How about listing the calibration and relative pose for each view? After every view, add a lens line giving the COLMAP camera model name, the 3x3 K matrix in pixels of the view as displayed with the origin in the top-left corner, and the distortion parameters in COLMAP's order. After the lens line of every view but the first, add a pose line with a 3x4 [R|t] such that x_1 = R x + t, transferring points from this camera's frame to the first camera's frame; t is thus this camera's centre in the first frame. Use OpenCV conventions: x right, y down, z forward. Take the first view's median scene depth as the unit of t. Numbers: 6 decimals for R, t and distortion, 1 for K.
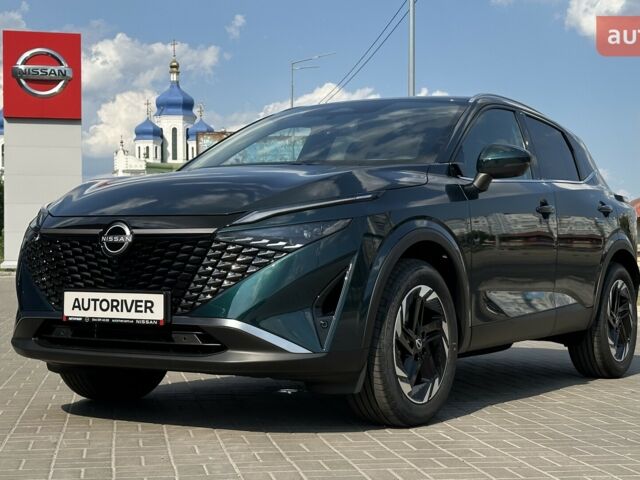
lens RADIAL K [[1174.9, 0, 320.0], [0, 1174.9, 240.0], [0, 0, 1]] dist [0.146969, 0.075482]
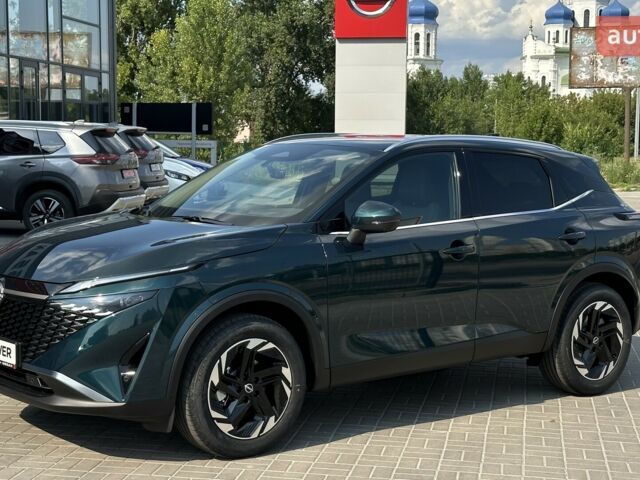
lens RADIAL K [[1174.9, 0, 320.0], [0, 1174.9, 240.0], [0, 0, 1]] dist [0.146969, 0.075482]
pose [[0.939131, 0.039921, -0.341233, 0.567771], [-0.006102, 0.995008, 0.099612, -0.182722], [0.343506, -0.091466, 0.934686, -0.055920]]
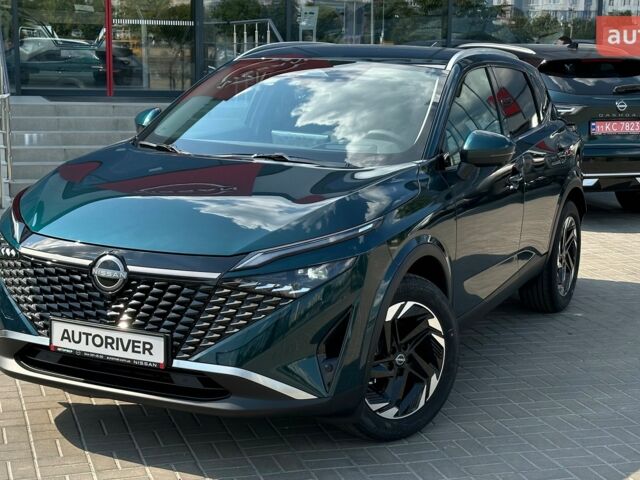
lens RADIAL K [[1174.9, 0, 320.0], [0, 1174.9, 240.0], [0, 0, 1]] dist [0.146969, 0.075482]
pose [[0.994042, -0.001457, 0.108988, -0.105031], [-0.020303, 0.979937, 0.198270, -0.215824], [-0.107091, -0.199302, 0.974069, 0.056496]]
